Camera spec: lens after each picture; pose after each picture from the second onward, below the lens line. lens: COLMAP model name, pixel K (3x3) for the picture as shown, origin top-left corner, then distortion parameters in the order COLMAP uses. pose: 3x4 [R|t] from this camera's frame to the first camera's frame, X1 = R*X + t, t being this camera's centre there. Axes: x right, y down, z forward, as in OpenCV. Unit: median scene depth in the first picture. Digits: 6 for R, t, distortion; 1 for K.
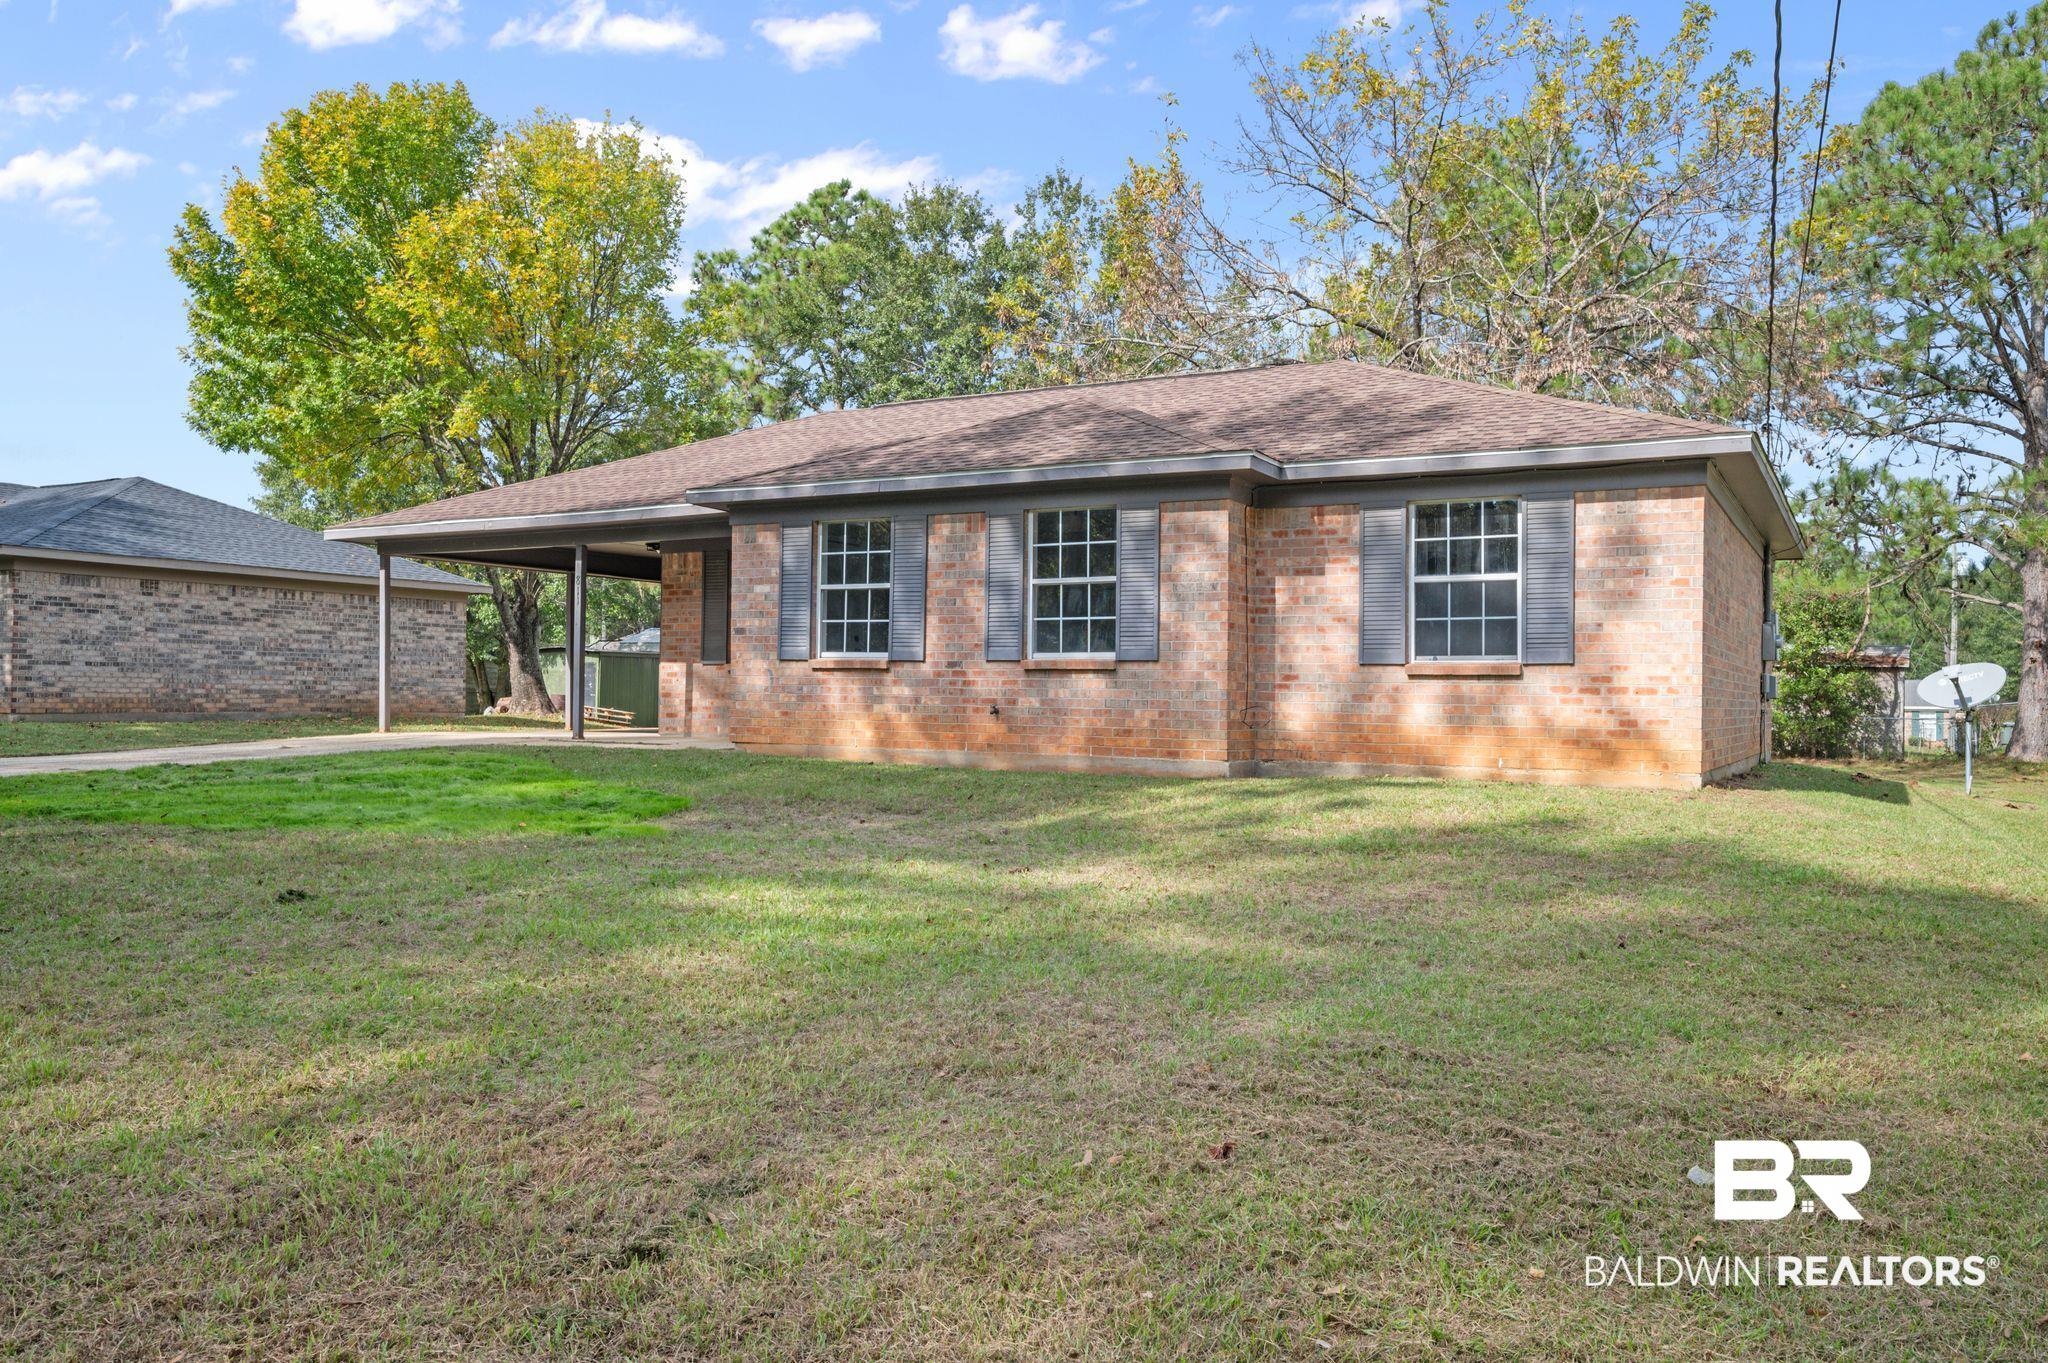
lens RADIAL K [[1522.0, 0, 994.4], [0, 1522.0, 680.8], [0, 0, 1]] dist [-0.001425, 0.000905]
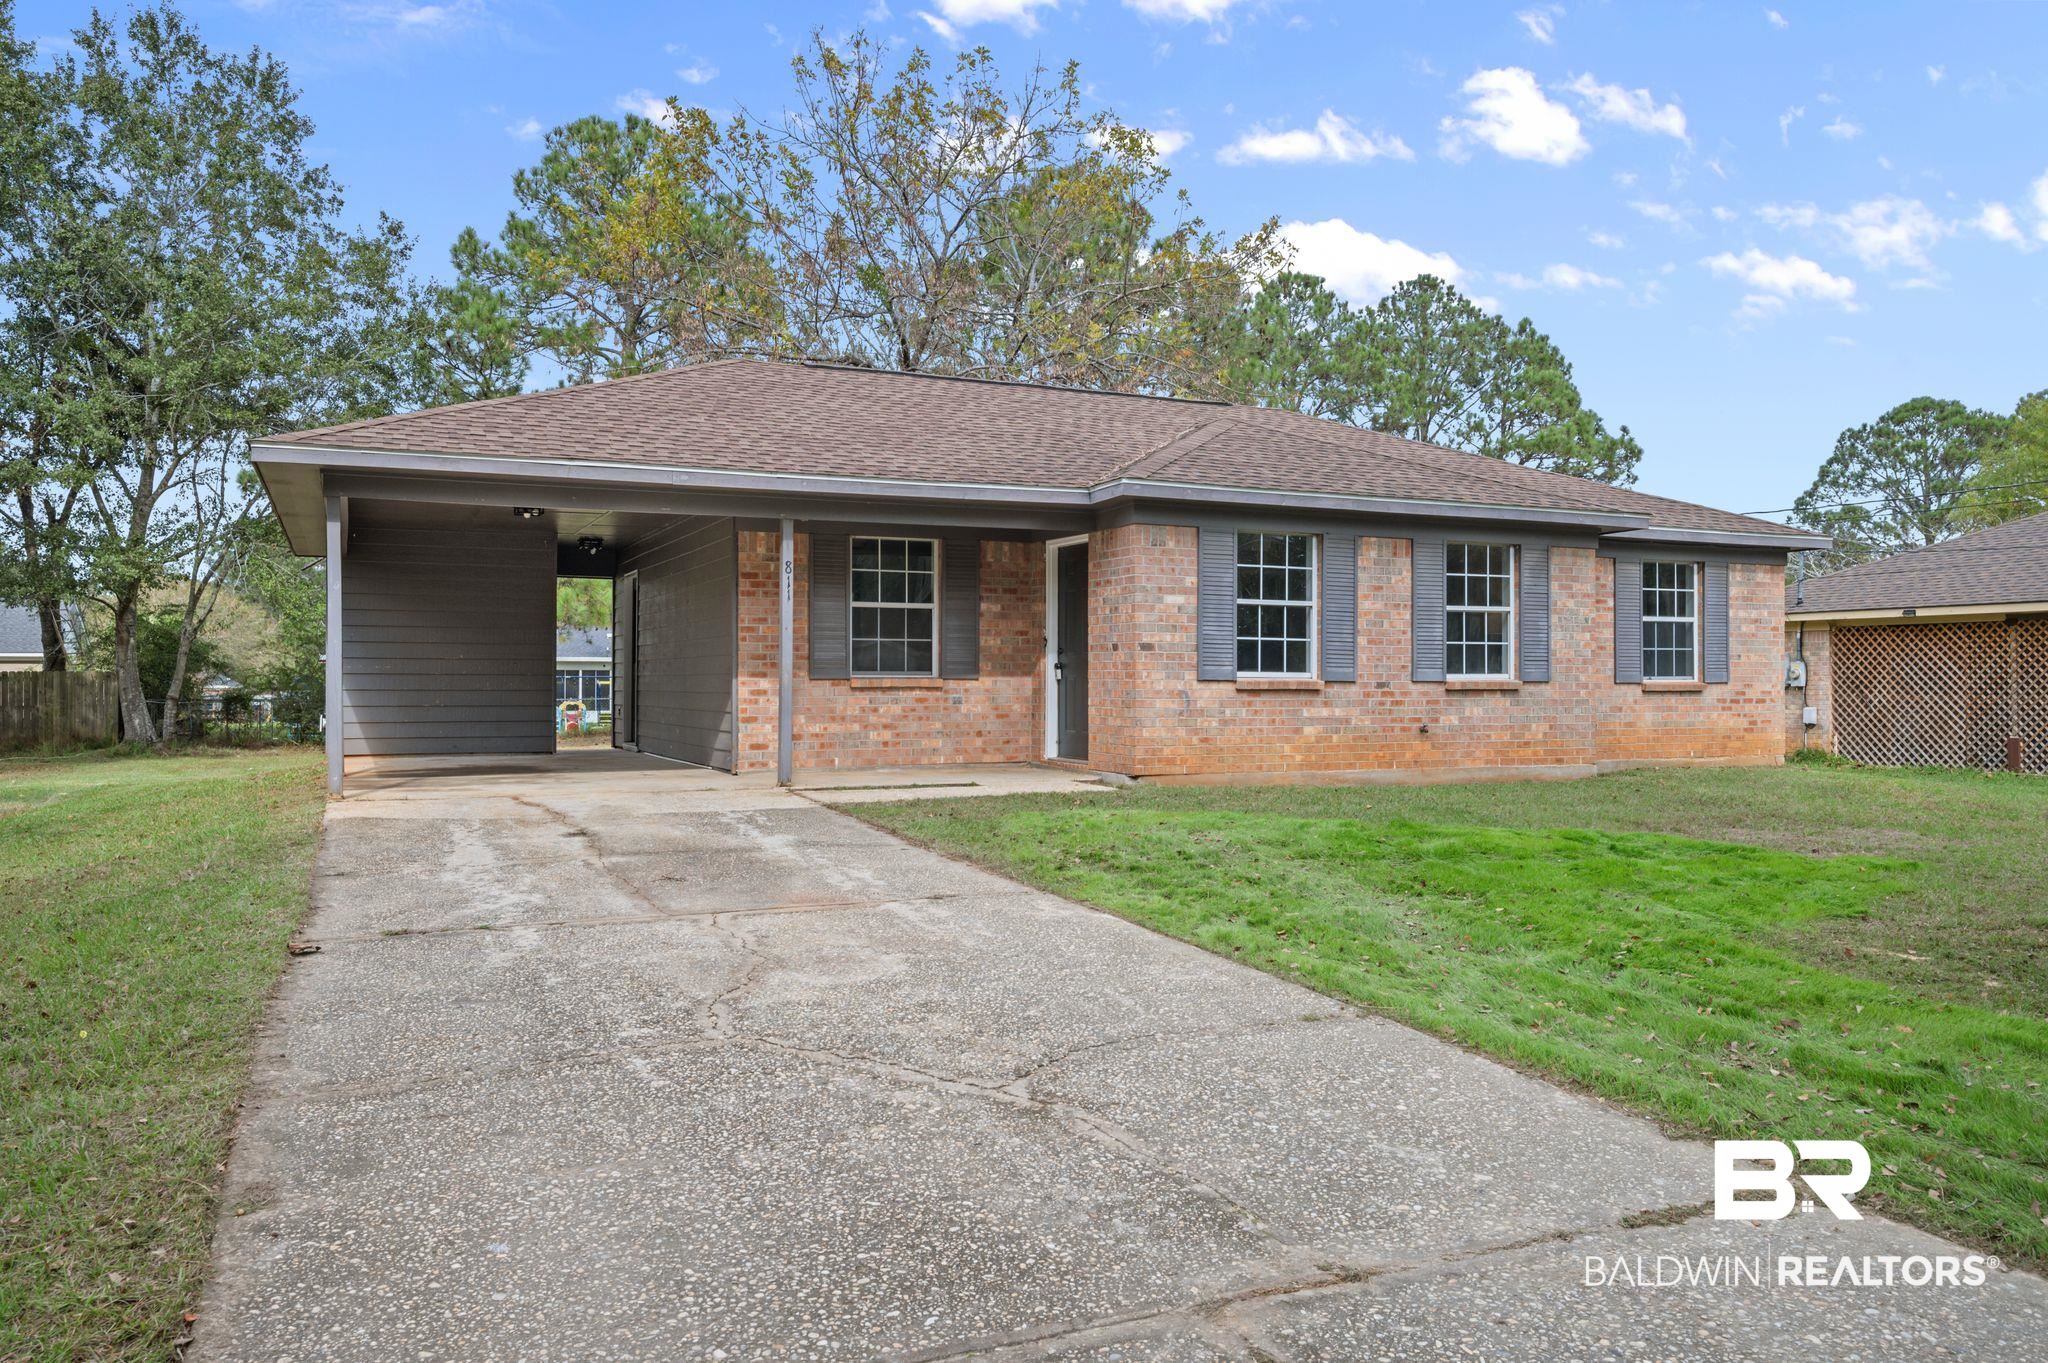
lens RADIAL K [[1522.0, 0, 994.4], [0, 1522.0, 680.8], [0, 0, 1]] dist [-0.001425, 0.000905]
pose [[0.577991, -0.011711, 0.815959, -1.037136], [-0.001392, 0.999881, 0.015337, -0.029716], [-0.816042, -0.010001, 0.577906, 0.639905]]
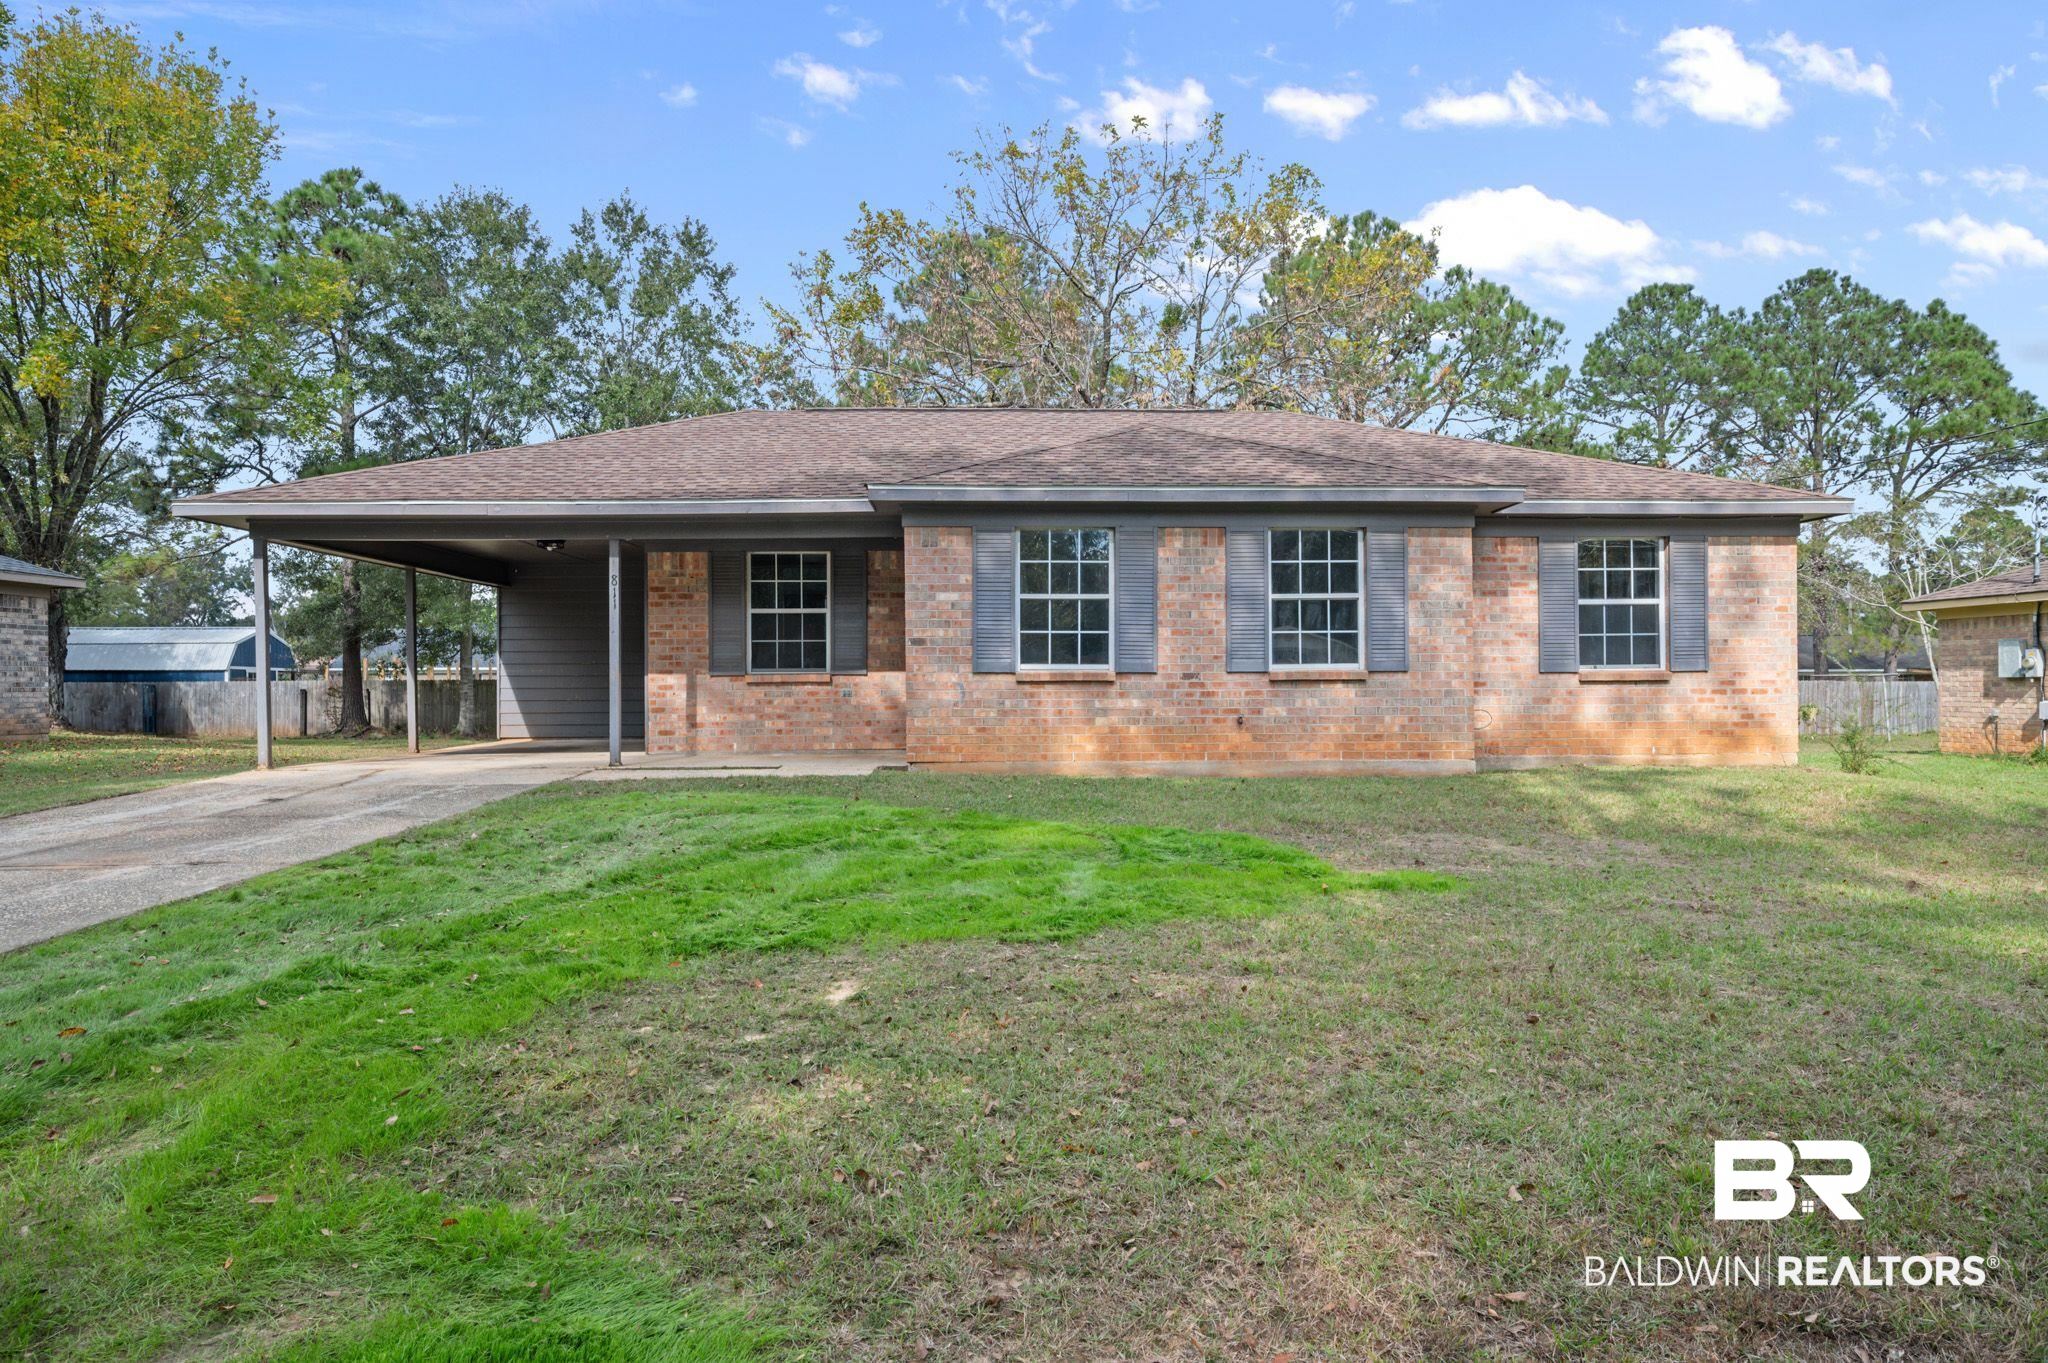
lens RADIAL K [[1242.6, 0, 1009.6], [0, 1242.6, 680.4], [0, 0, 1]] dist [-0.004494, -0.001377]
pose [[0.847788, -0.015945, 0.530095, -0.584125], [0.012193, 0.999870, 0.010575, -0.018500], [-0.530195, -0.002502, 0.847872, 0.370898]]
